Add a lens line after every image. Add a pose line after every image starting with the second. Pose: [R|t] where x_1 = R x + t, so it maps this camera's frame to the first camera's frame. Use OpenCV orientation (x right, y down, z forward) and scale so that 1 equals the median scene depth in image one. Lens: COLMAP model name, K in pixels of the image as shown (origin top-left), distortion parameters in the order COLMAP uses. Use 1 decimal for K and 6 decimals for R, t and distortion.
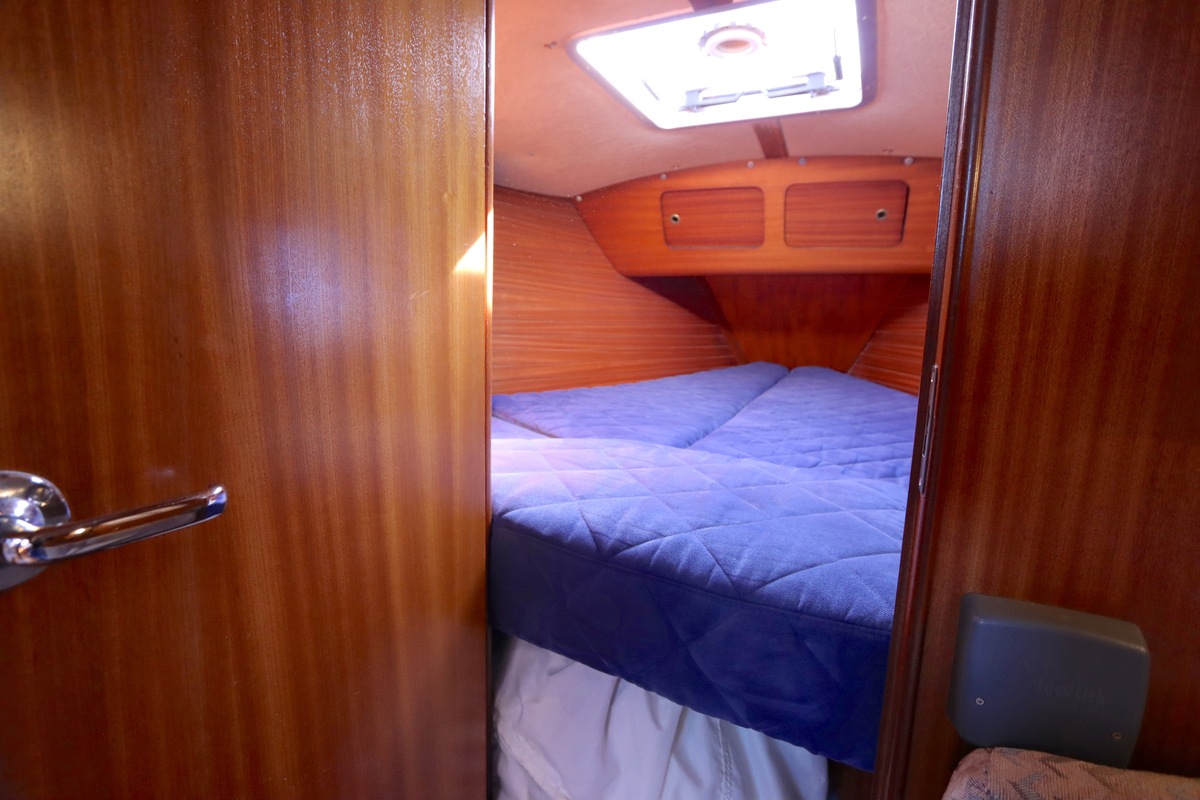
lens RADIAL K [[571.7, 0, 602.4], [0, 571.7, 395.4], [0, 0, 1]] dist [-0.020944, 0.002878]
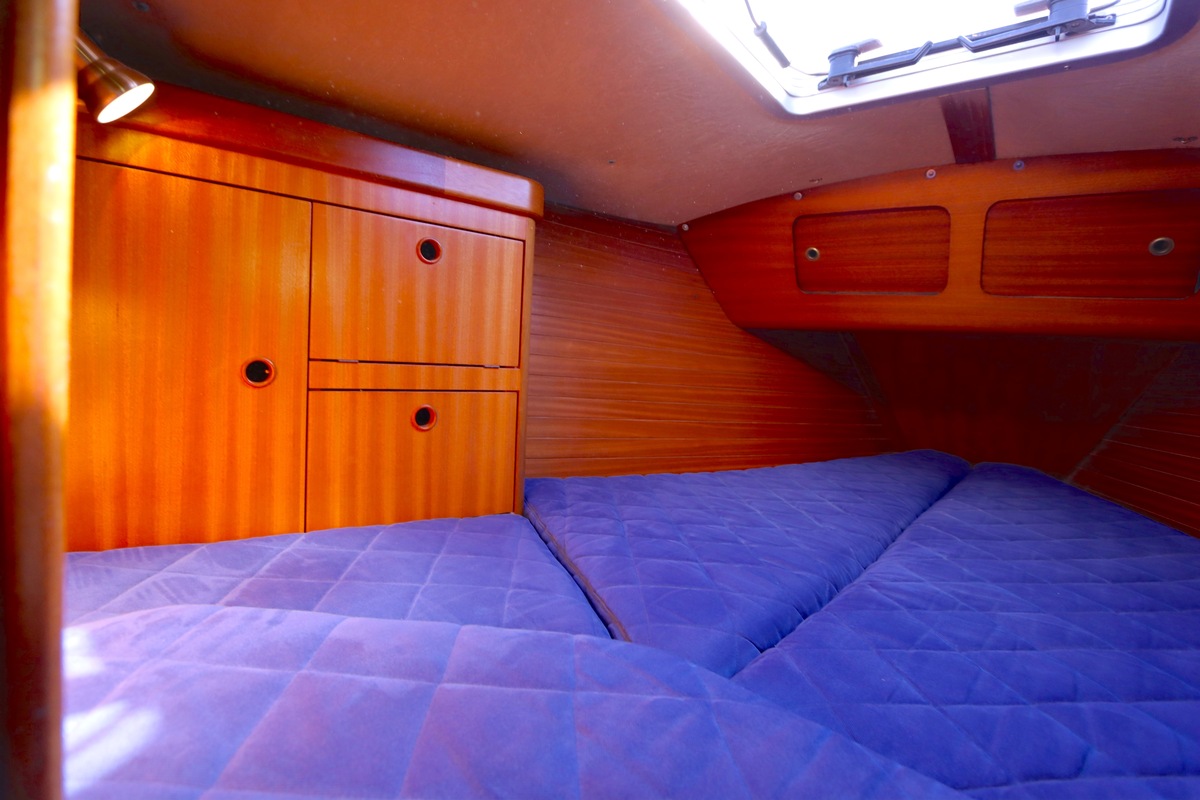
lens RADIAL K [[571.7, 0, 602.4], [0, 571.7, 395.4], [0, 0, 1]] dist [-0.020944, 0.002878]
pose [[0.969015, 0.067835, -0.237503, 0.054265], [-0.087423, 0.993499, -0.072924, -0.053966], [0.231012, 0.091427, 0.968646, 0.257891]]
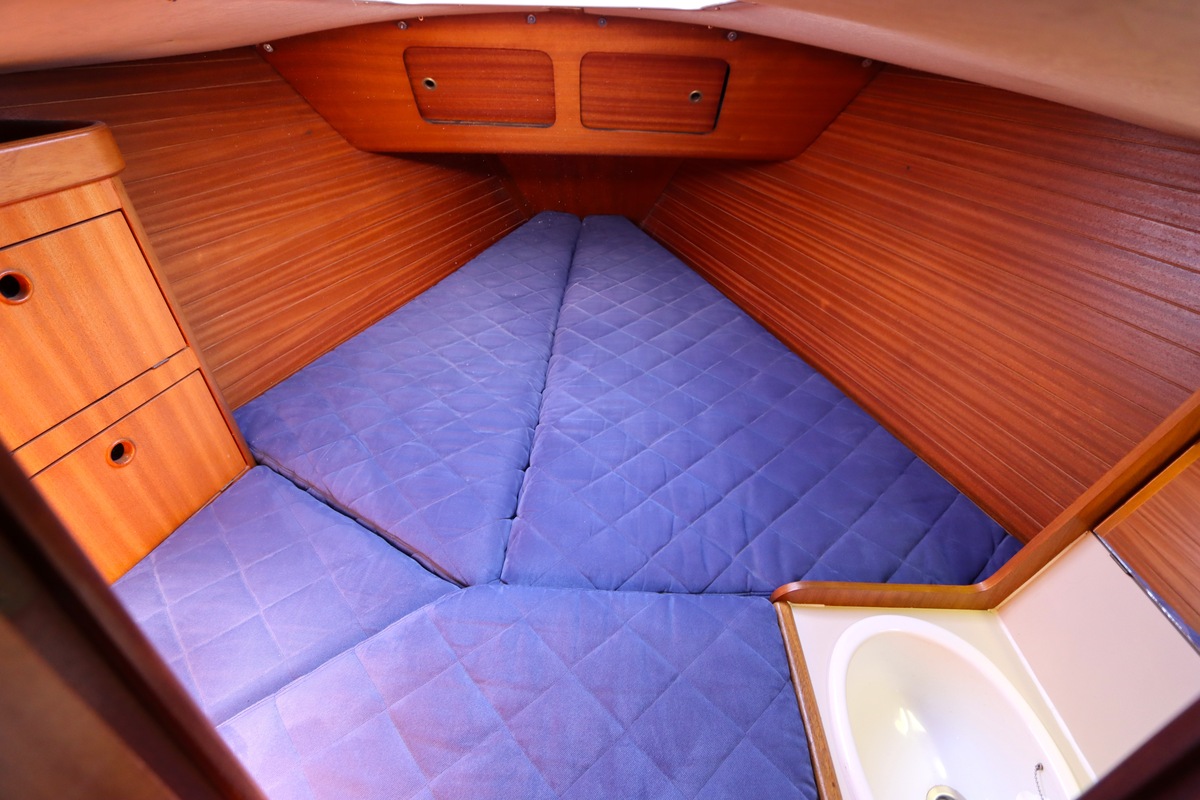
lens RADIAL K [[571.6, 0, 602.2], [0, 571.6, 392.3], [0, 0, 1]] dist [-0.017024, 0.002455]
pose [[0.915444, -0.234833, 0.326827, 0.003909], [0.060604, 0.883283, 0.464906, -0.298501], [-0.397856, -0.405788, 0.822828, 0.191693]]
